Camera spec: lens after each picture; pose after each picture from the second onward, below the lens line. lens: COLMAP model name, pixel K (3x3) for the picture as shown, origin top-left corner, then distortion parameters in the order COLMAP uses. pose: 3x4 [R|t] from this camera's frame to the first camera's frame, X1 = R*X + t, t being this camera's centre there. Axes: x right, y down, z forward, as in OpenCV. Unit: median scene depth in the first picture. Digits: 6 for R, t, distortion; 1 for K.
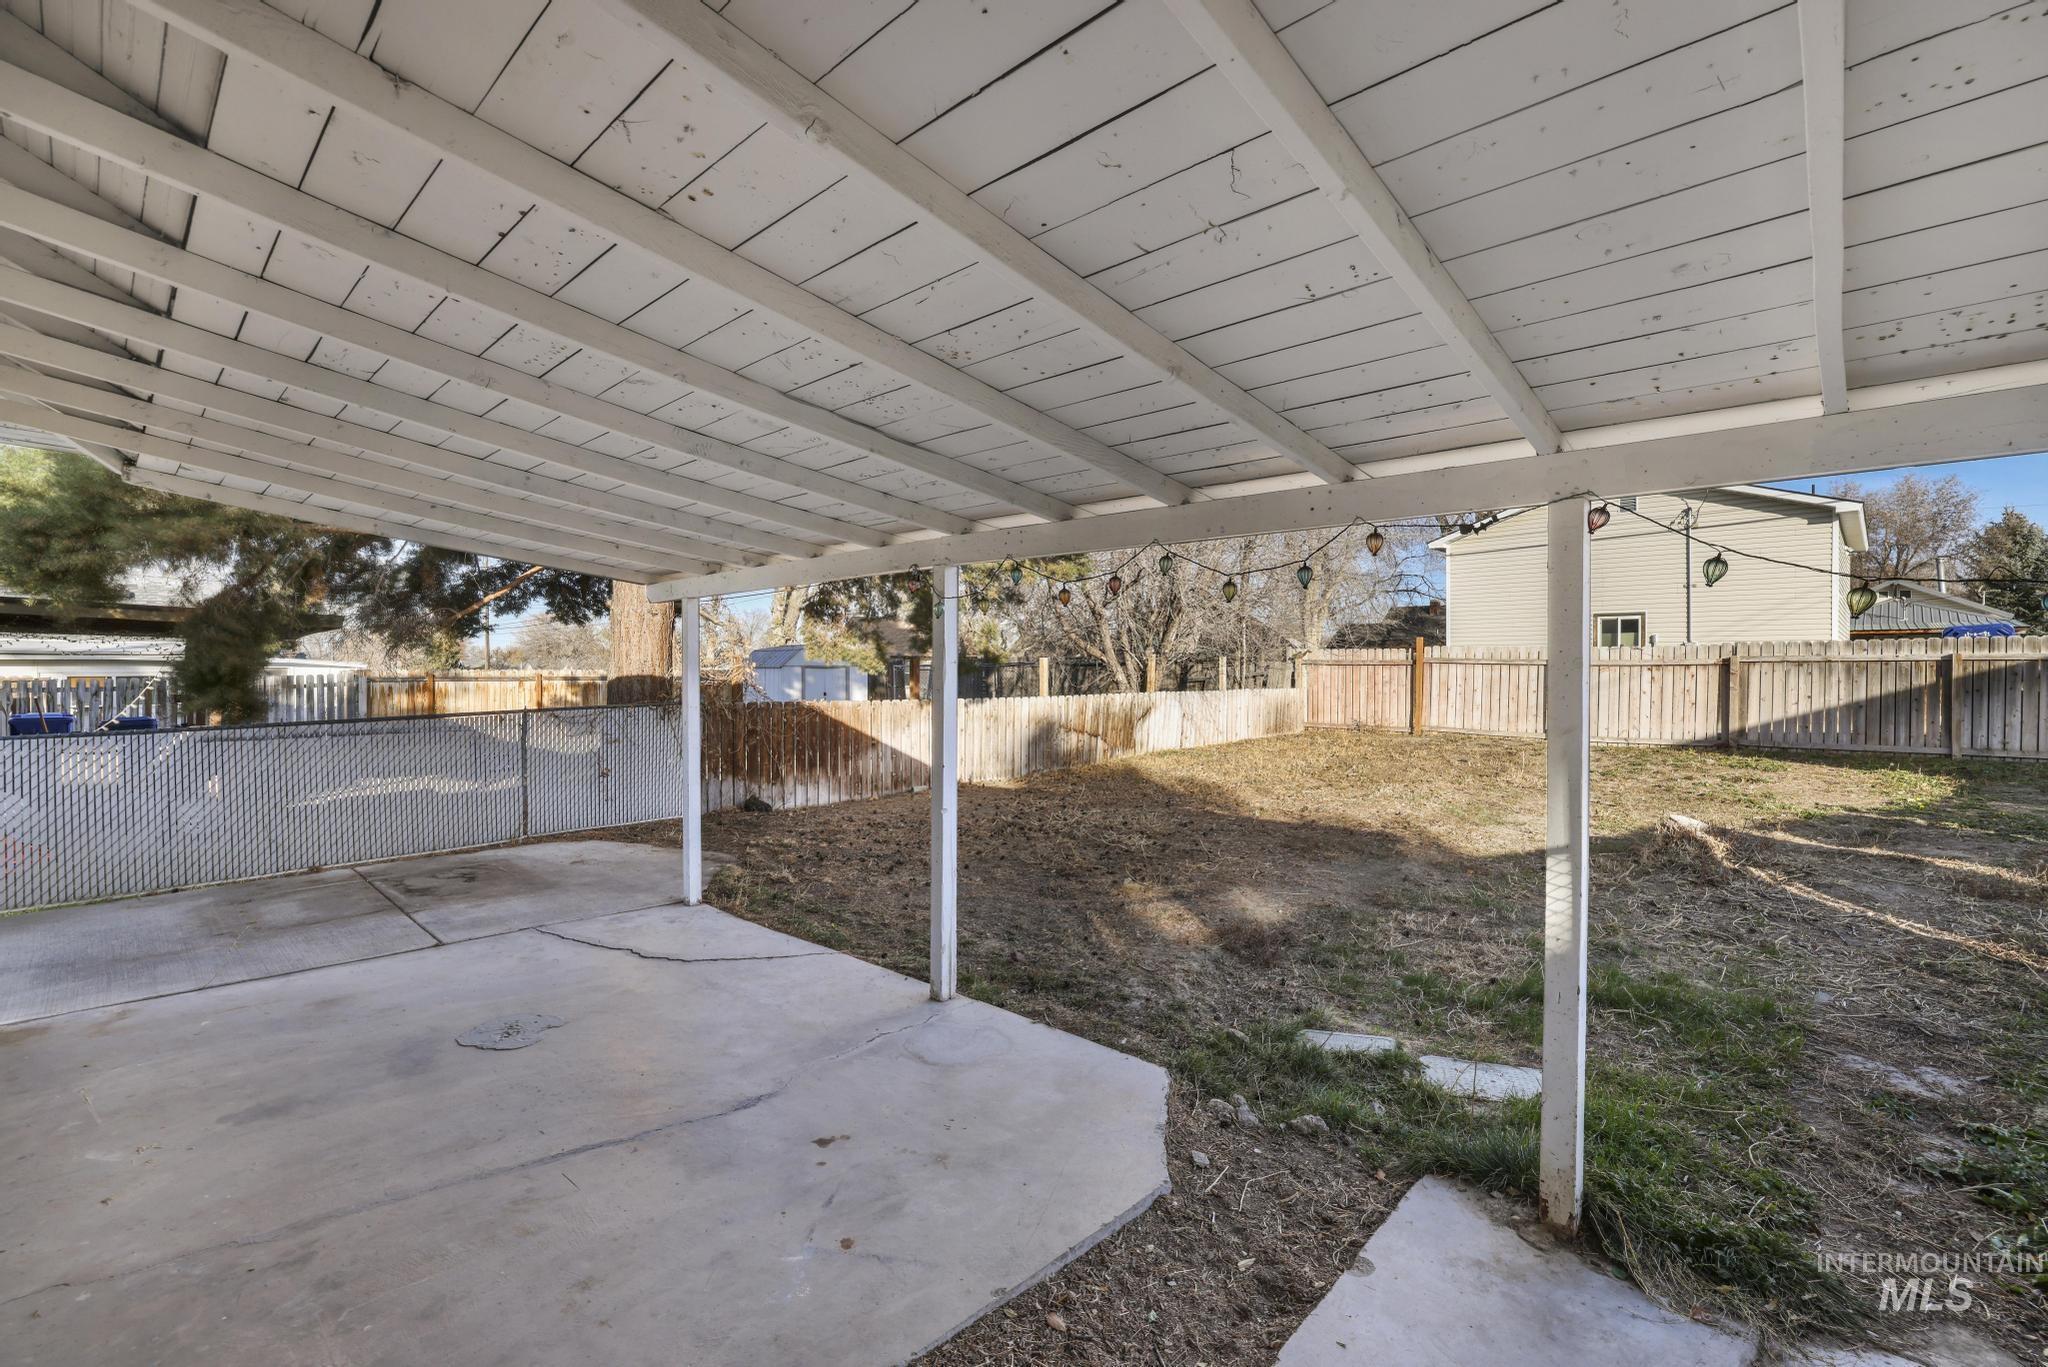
lens RADIAL K [[899.2, 0, 1018.4], [0, 899.2, 673.2], [0, 0, 1]] dist [-0.045546, 0.016753]
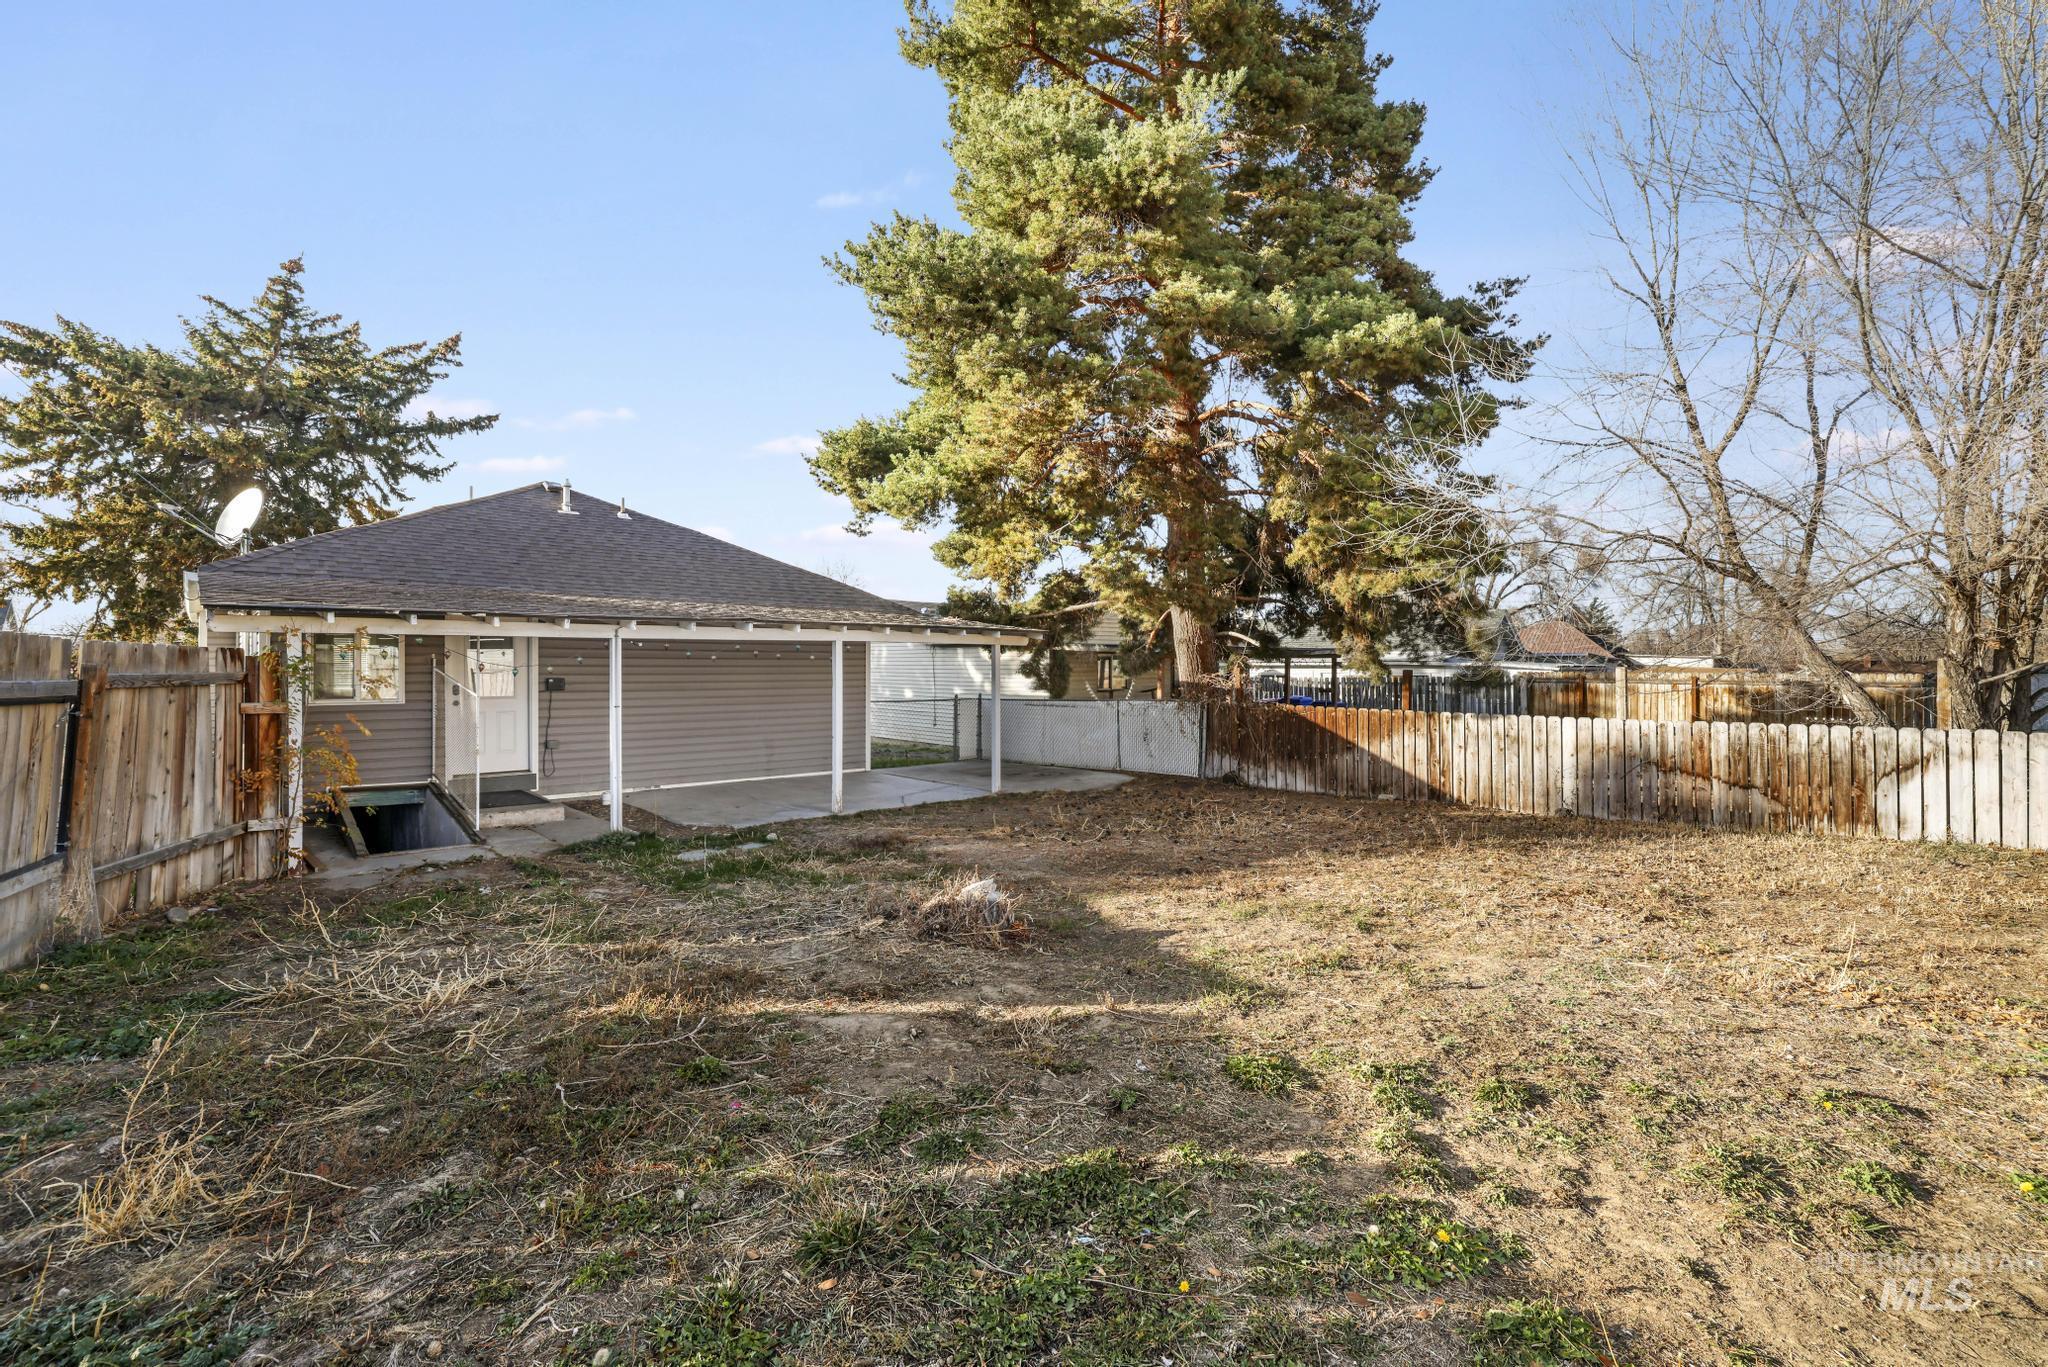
lens RADIAL K [[880.7, 0, 1011.4], [0, 880.7, 667.4], [0, 0, 1]] dist [-0.023210, 0.000462]
pose [[-0.050195, 0.002391, -0.998737, 0.862938], [-0.005430, 0.999982, 0.002666, -0.014848], [0.998725, 0.005557, -0.050181, 0.624564]]
